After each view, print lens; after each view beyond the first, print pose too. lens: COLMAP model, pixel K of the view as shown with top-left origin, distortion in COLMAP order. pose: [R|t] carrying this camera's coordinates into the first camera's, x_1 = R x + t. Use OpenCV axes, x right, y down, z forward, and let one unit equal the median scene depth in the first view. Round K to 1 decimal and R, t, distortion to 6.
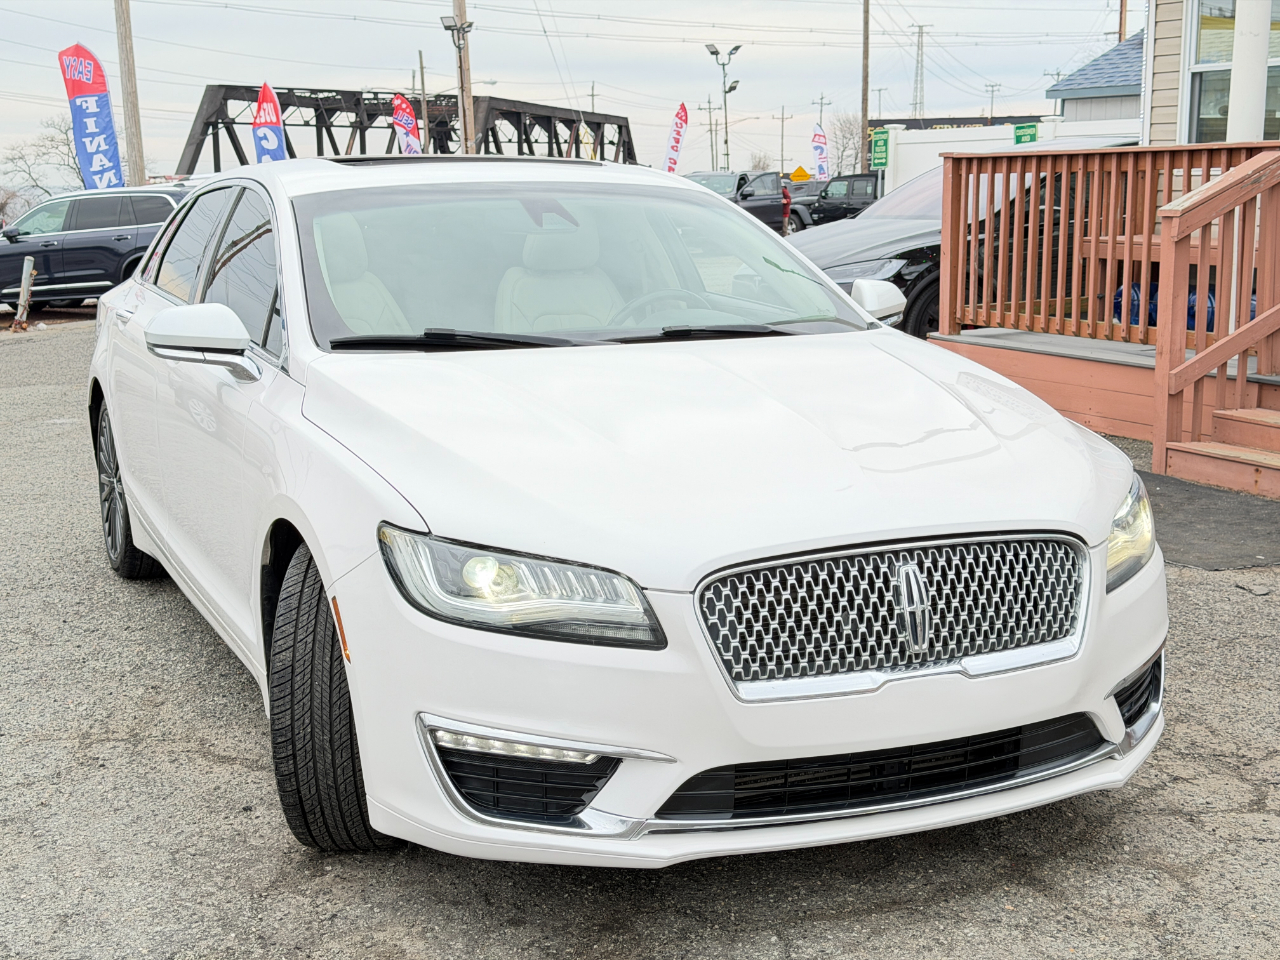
lens RADIAL K [[1755.9, 0, 650.1], [0, 1755.9, 505.6], [0, 0, 1]] dist [0.172226, -0.354044]
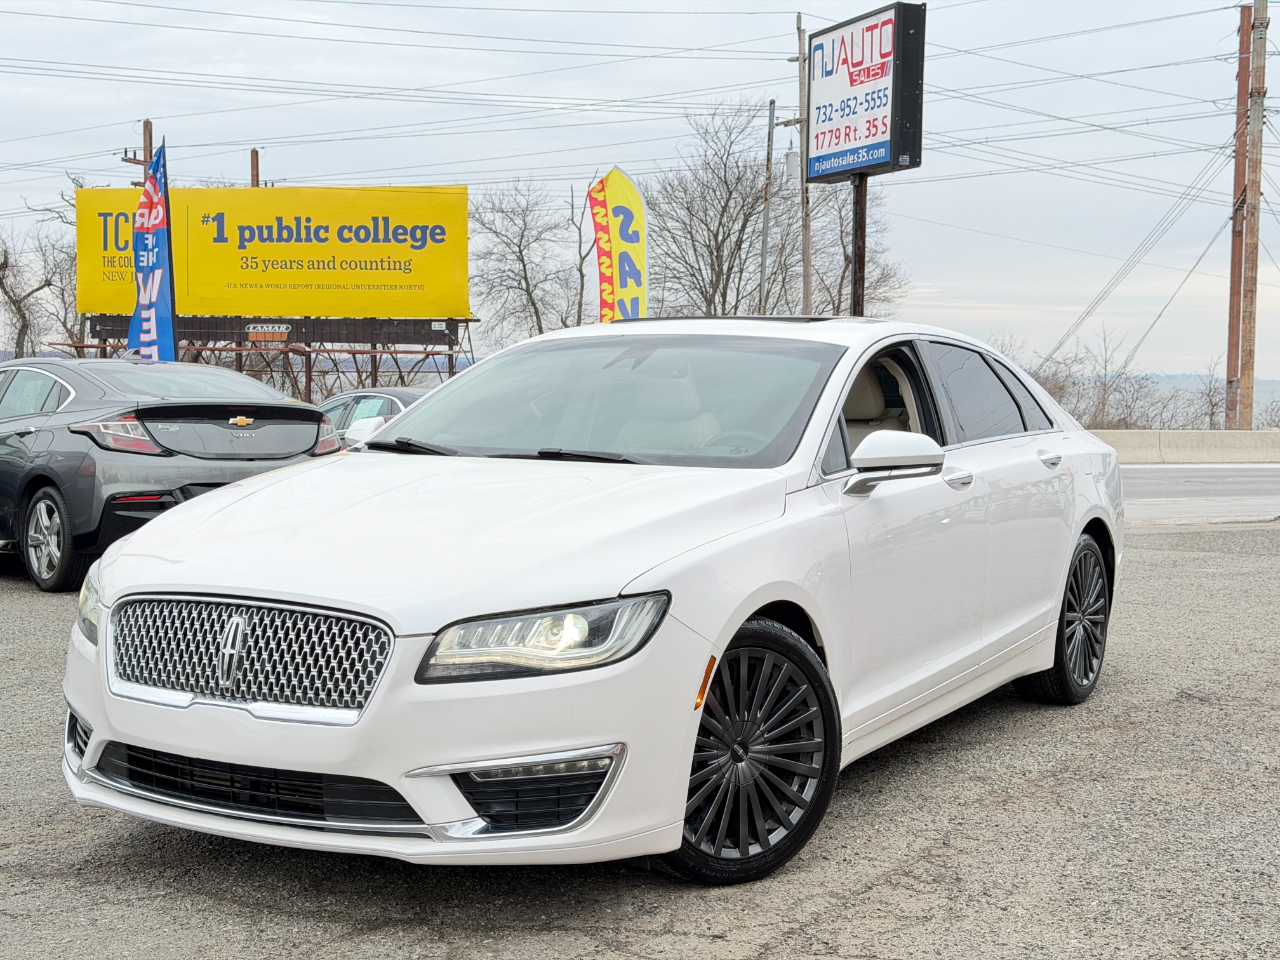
lens RADIAL K [[1756.8, 0, 645.3], [0, 1756.8, 512.0], [0, 0, 1]] dist [0.189099, -0.413650]
pose [[0.587039, 0.079622, -0.805634, 1.314466], [-0.163092, 0.986380, -0.021355, -0.059335], [0.792960, 0.143929, 0.592029, 0.475004]]
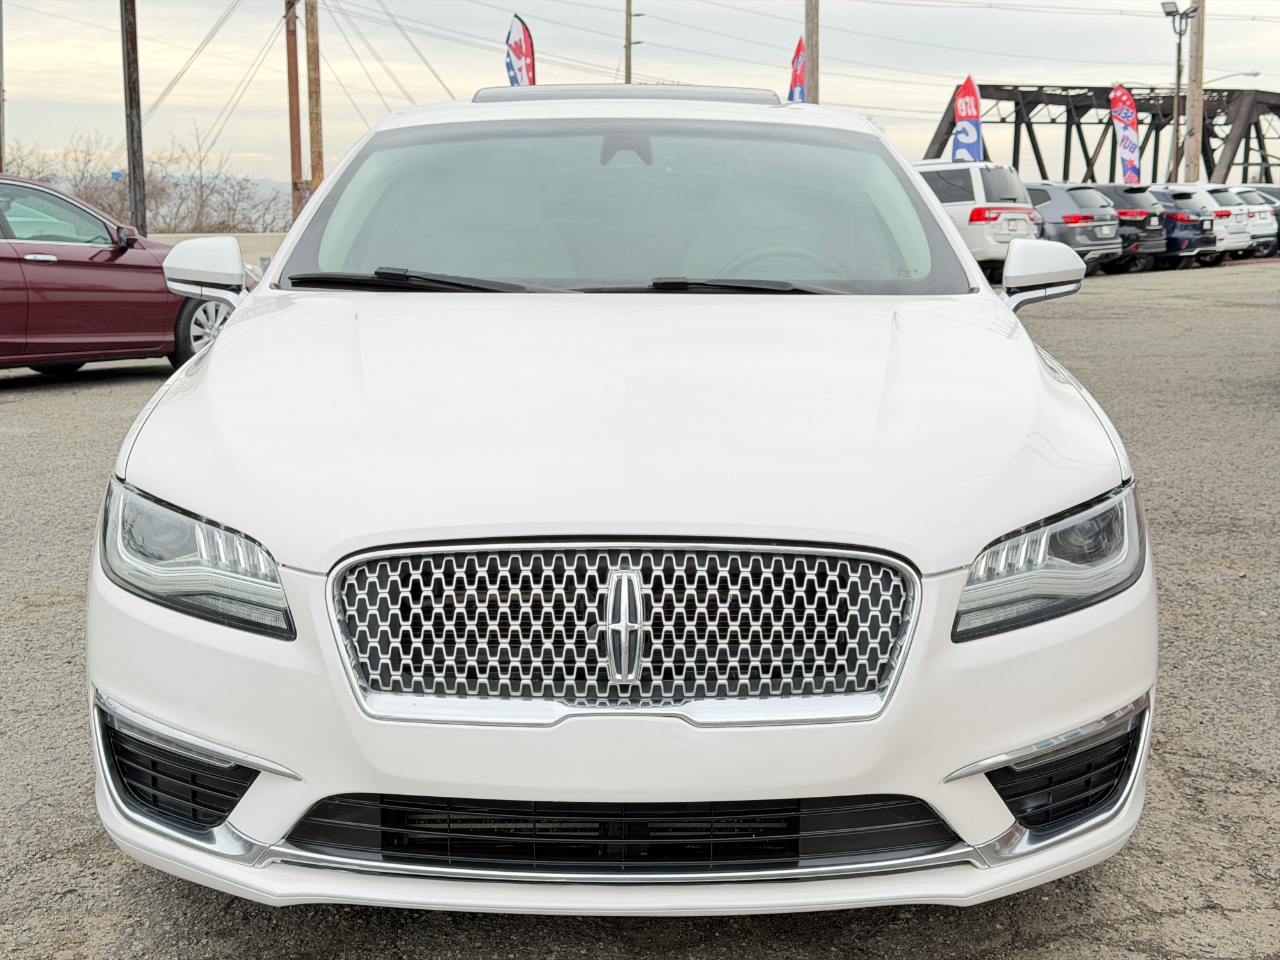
lens RADIAL K [[1755.9, 0, 650.1], [0, 1755.9, 505.6], [0, 0, 1]] dist [0.172226, -0.354044]
pose [[0.915185, 0.085070, -0.393953, 0.457153], [-0.085138, 0.996218, 0.017340, -0.008893], [0.393938, 0.017671, 0.918967, 0.293467]]
